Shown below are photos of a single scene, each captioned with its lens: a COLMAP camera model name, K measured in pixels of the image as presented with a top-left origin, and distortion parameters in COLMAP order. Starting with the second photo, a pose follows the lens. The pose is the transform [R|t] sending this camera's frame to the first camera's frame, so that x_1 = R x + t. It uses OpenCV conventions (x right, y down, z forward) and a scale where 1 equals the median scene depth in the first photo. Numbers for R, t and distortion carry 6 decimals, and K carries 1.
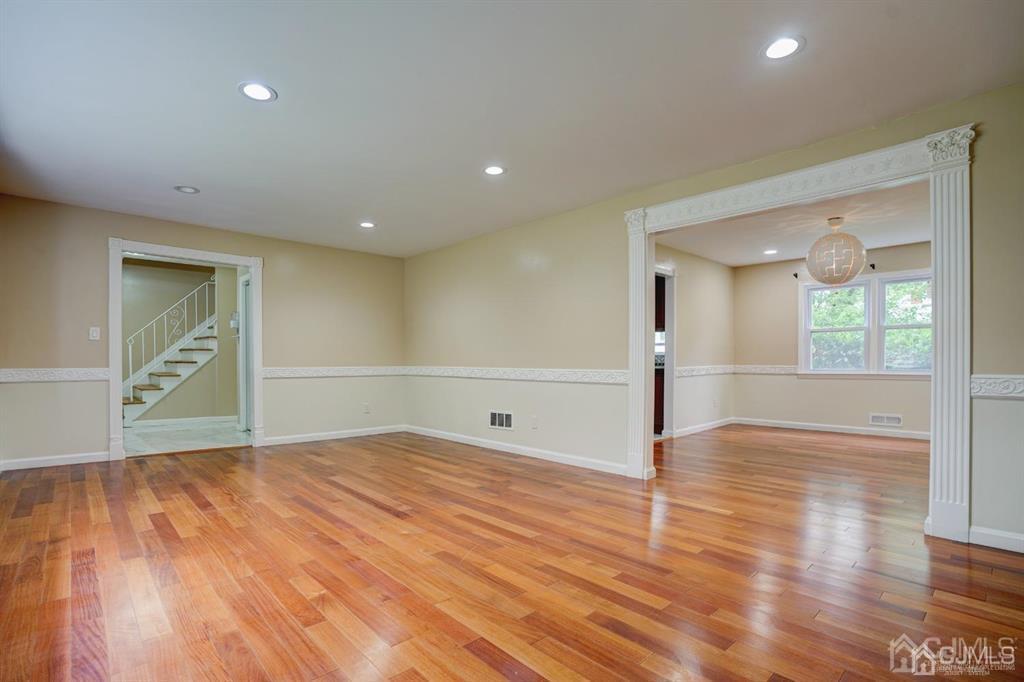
lens RADIAL K [[515.6, 0, 459.0], [0, 515.6, 364.2], [0, 0, 1]] dist [-0.048021, 0.003273]
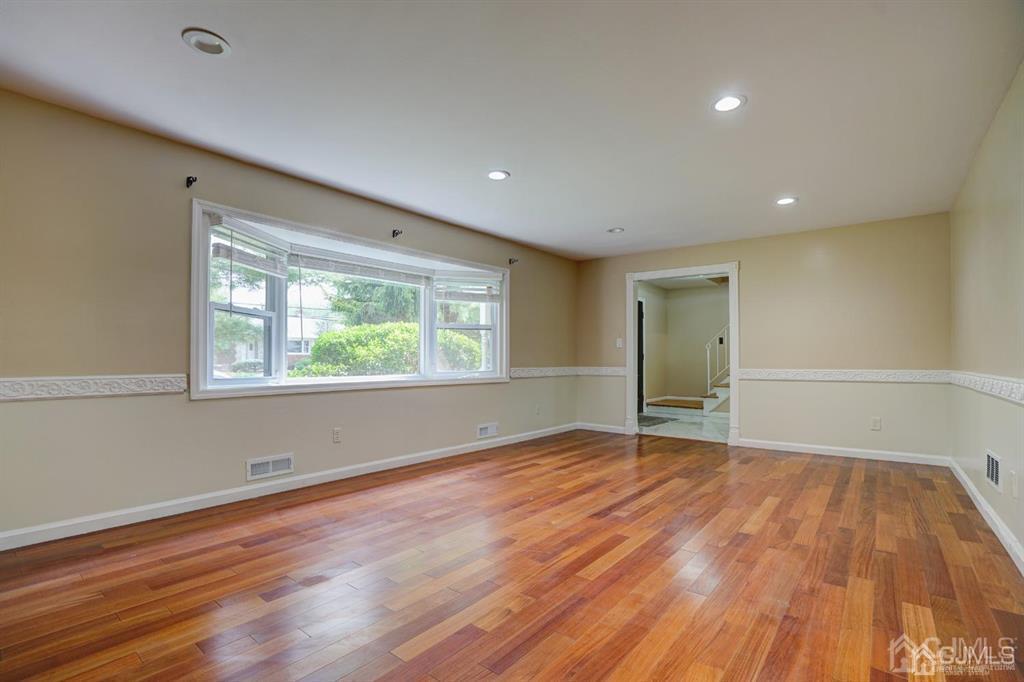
lens RADIAL K [[479.6, 0, 524.3], [0, 479.6, 358.2], [0, 0, 1]] dist [-0.054200, 0.011524]
pose [[0.178767, -0.009341, -0.983847, 0.710129], [-0.007507, 0.999913, -0.010857, -0.002035], [0.983863, 0.009326, 0.178681, 0.625418]]
